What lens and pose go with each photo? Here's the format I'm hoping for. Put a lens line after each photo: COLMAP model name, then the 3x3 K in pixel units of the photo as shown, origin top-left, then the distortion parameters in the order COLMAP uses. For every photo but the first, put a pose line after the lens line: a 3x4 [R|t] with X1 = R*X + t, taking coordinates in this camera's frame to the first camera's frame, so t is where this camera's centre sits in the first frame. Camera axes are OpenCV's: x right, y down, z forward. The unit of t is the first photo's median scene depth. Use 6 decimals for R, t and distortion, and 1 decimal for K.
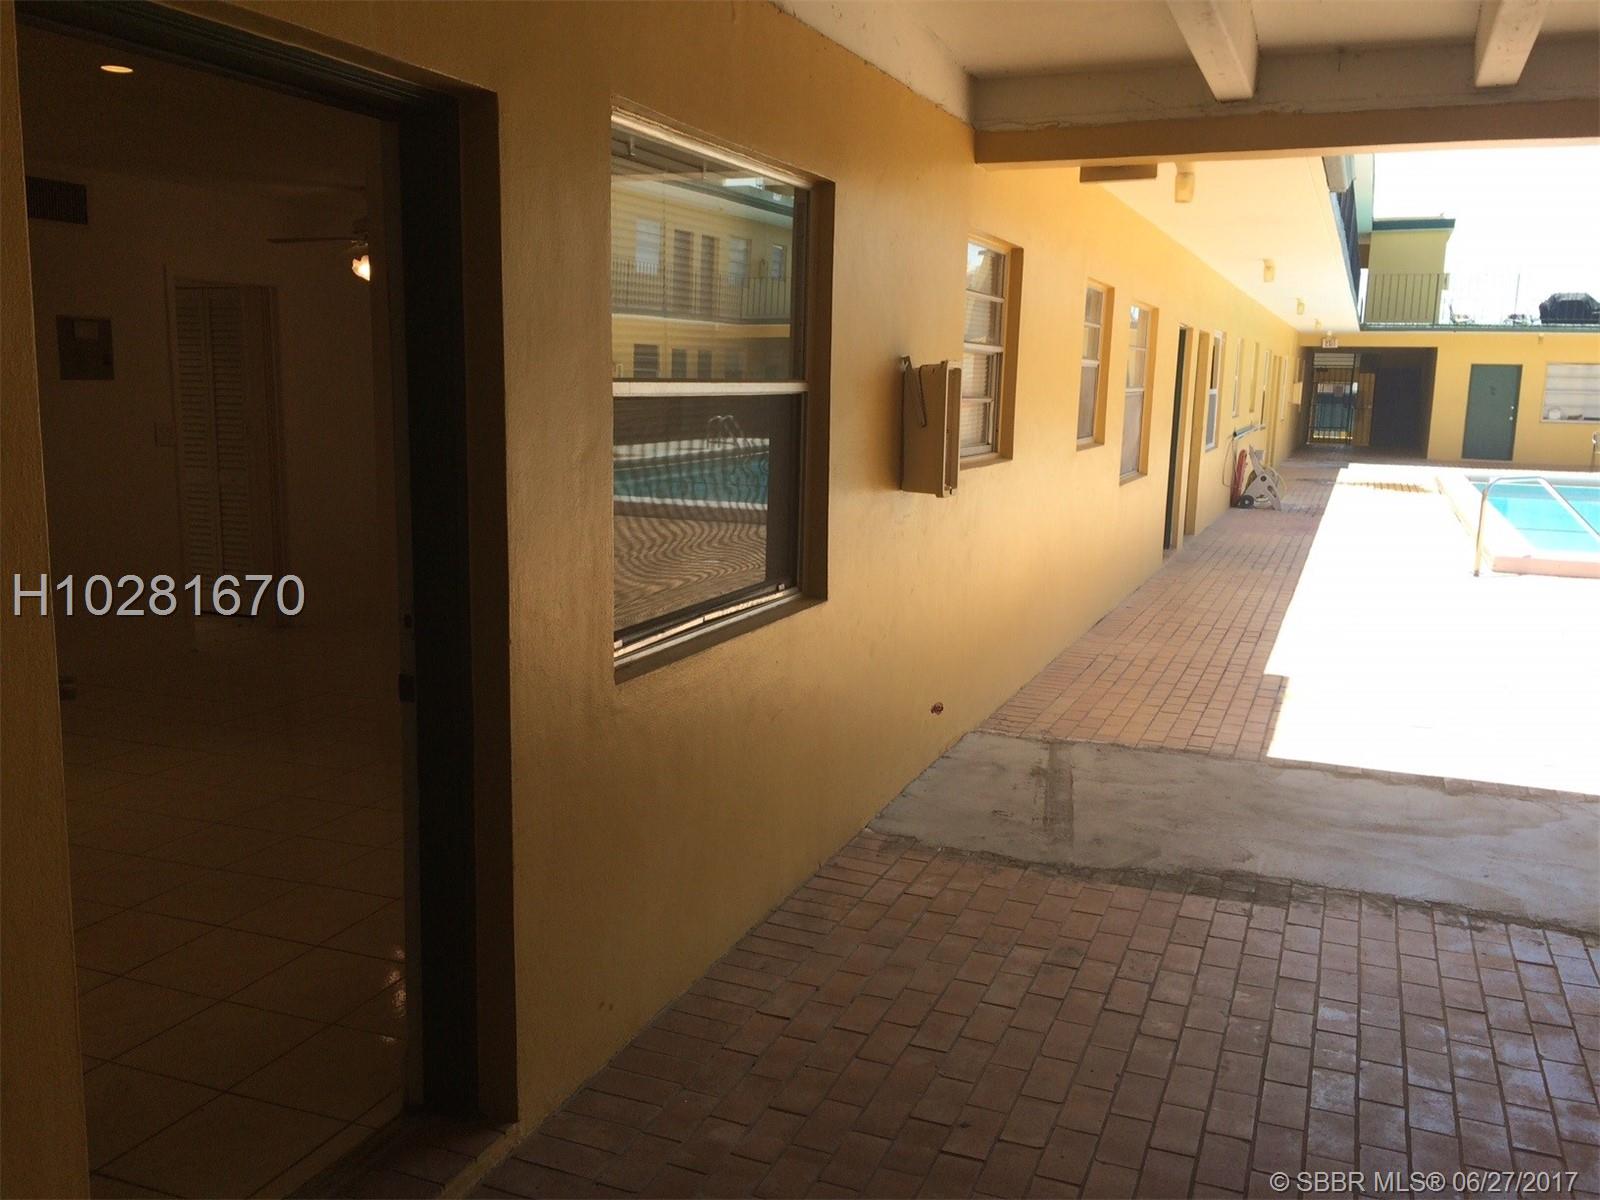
lens RADIAL K [[1379.7, 0, 790.5], [0, 1379.7, 612.5], [0, 0, 1]] dist [0.084688, -0.112275]
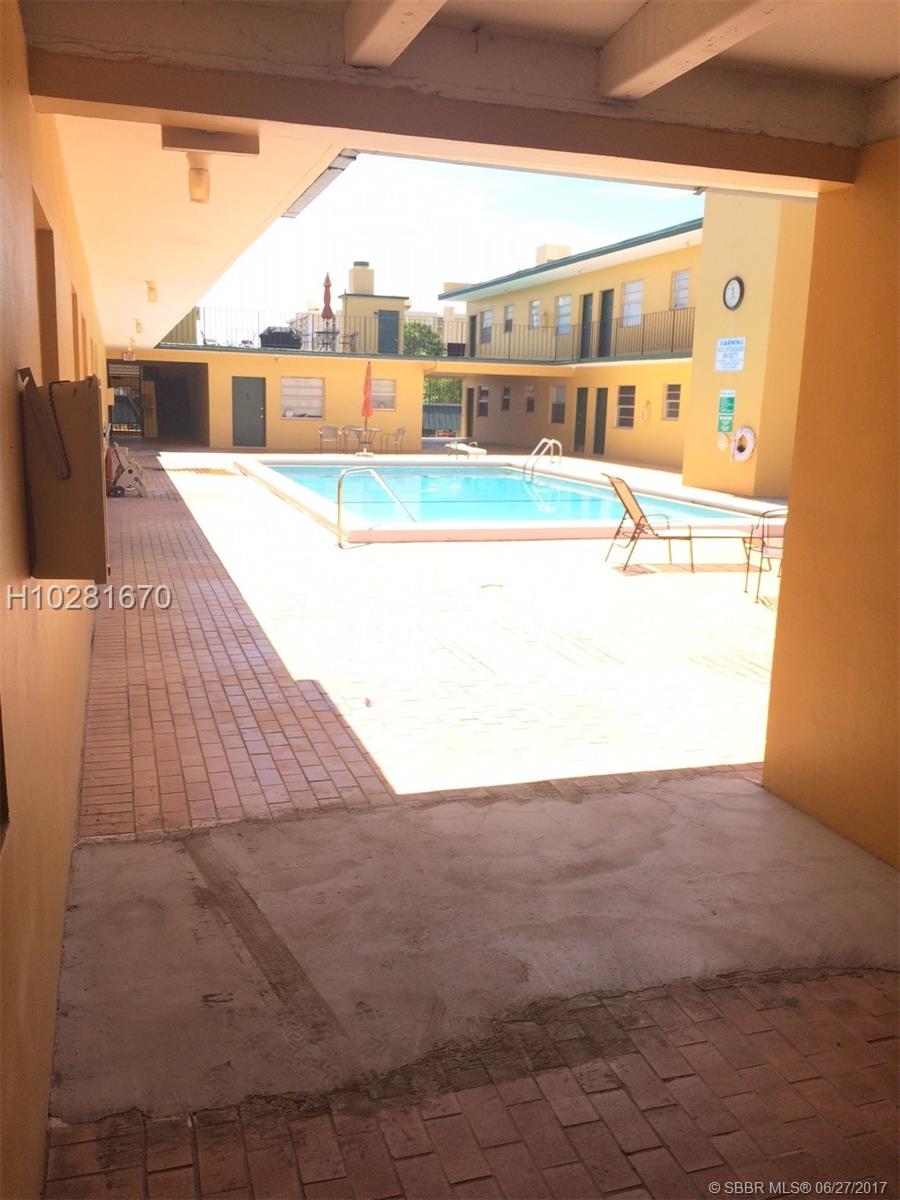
lens RADIAL K [[1034.7, 0, 449.1], [0, 1034.7, 595.4], [0, 0, 1]] dist [0.084688, -0.112275]
pose [[0.768968, -0.118897, 0.628133, -0.064055], [0.096710, 0.992880, 0.069545, -0.079124], [-0.631929, 0.007269, 0.774992, 0.417272]]
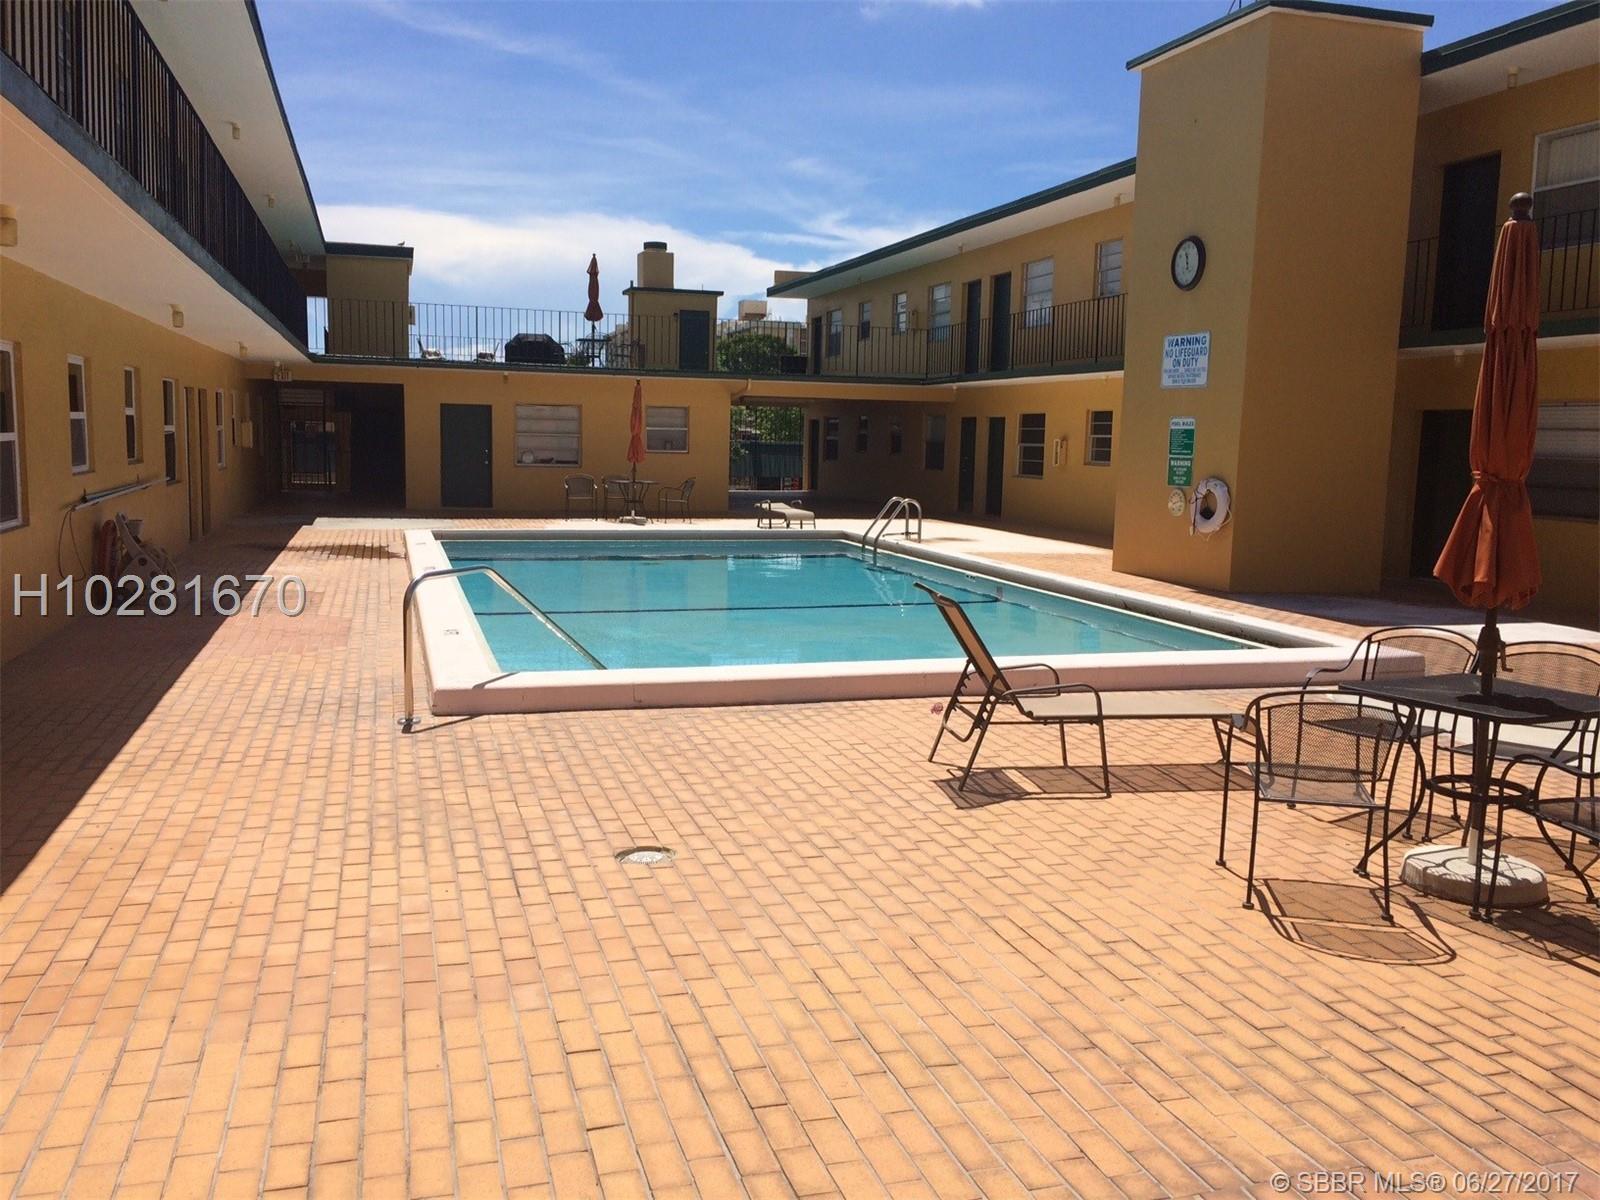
lens RADIAL K [[1379.7, 0, 789.3], [0, 1379.7, 595.6], [0, 0, 1]] dist [0.084688, -0.112275]
pose [[0.783169, -0.076168, 0.617126, 0.483753], [0.099805, 0.995000, -0.003851, -0.134019], [-0.613746, 0.064608, 0.786855, 0.786891]]
